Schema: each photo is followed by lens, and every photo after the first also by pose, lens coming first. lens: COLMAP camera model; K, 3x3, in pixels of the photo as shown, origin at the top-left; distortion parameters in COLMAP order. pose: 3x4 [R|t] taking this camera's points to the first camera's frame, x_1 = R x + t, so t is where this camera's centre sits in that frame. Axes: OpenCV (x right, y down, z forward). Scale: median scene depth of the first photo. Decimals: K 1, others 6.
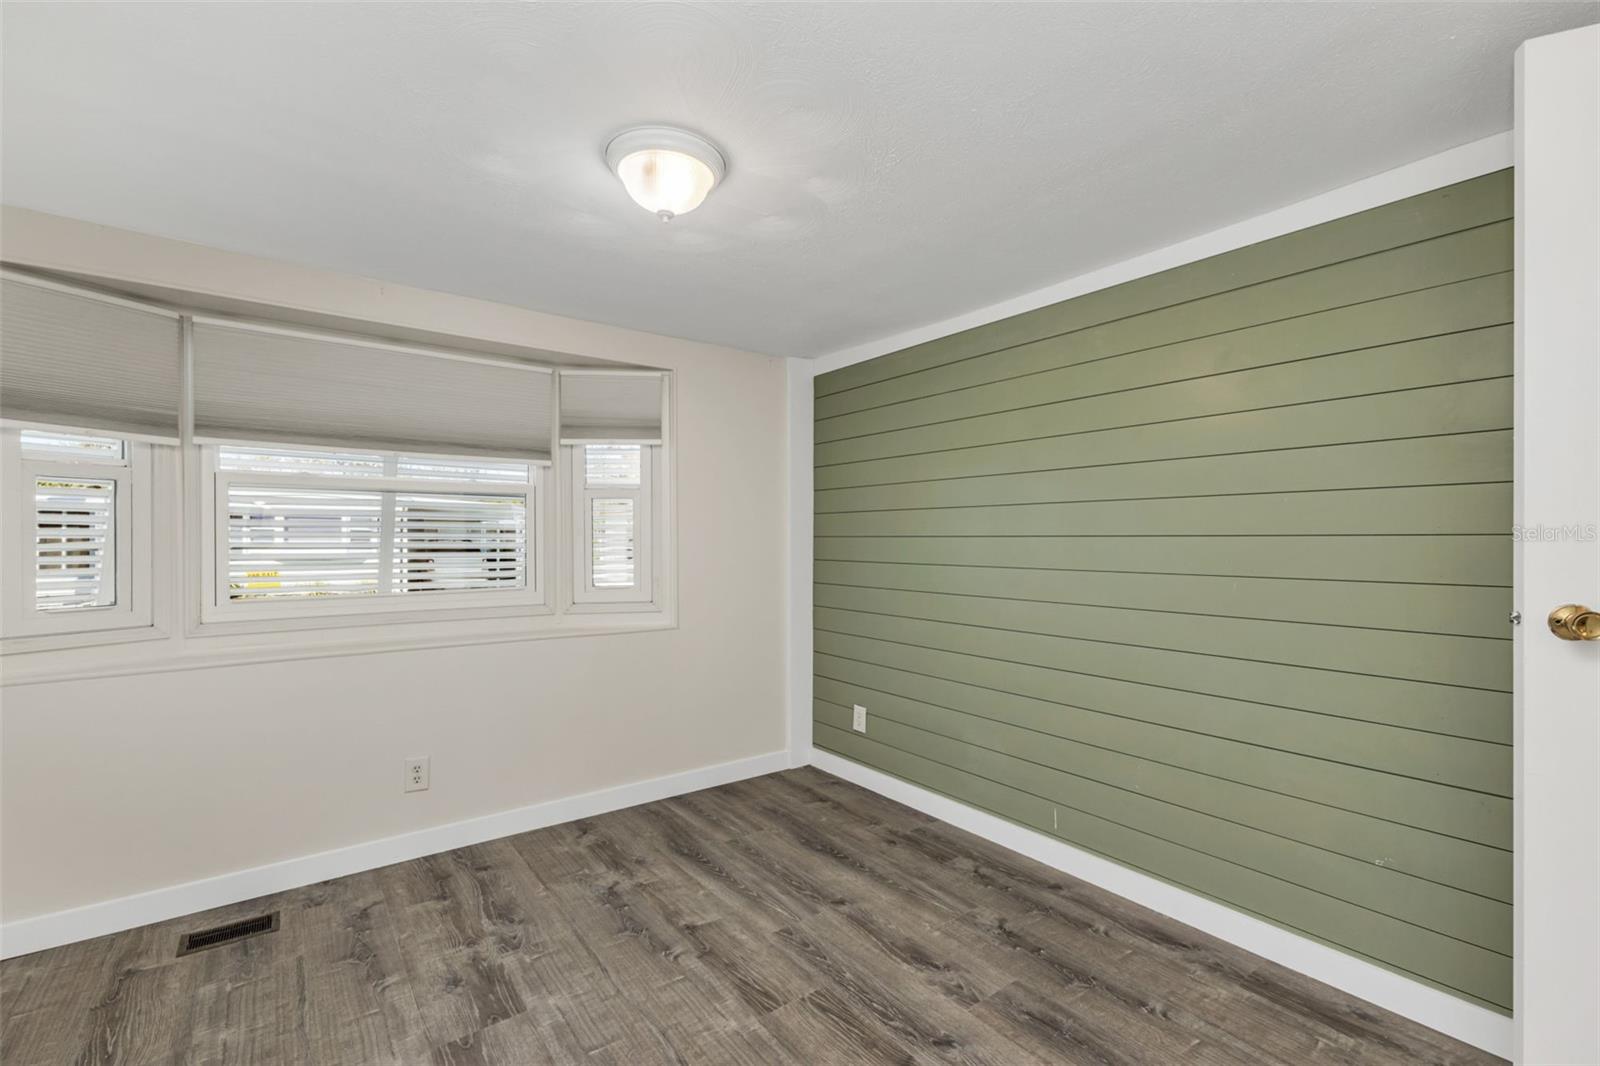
lens RADIAL K [[701.5, 0, 800.1], [0, 701.5, 536.3], [0, 0, 1]] dist [0.008990, -0.002054]
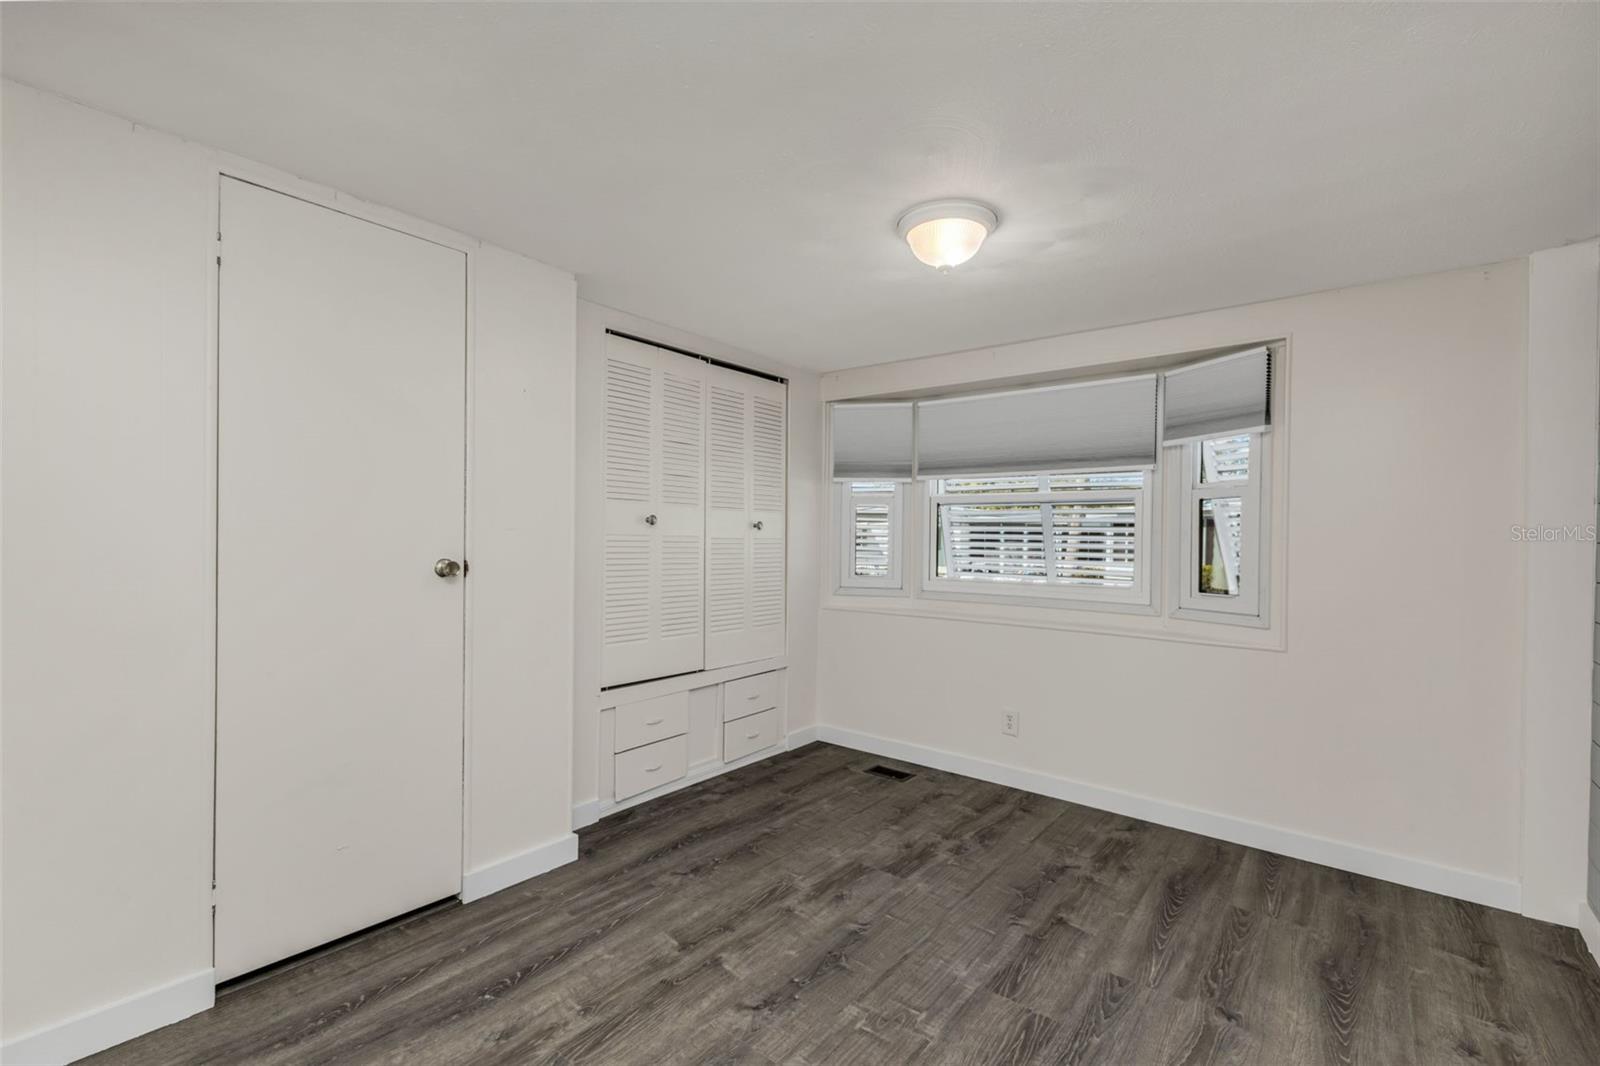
lens RADIAL K [[701.5, 0, 800.4], [0, 701.5, 536.1], [0, 0, 1]] dist [0.008990, -0.002054]
pose [[0.241386, 0.002757, -0.970425, 0.666519], [-0.007873, 0.999969, 0.000883, -0.000958], [0.970397, 0.007427, 0.241400, 0.341311]]
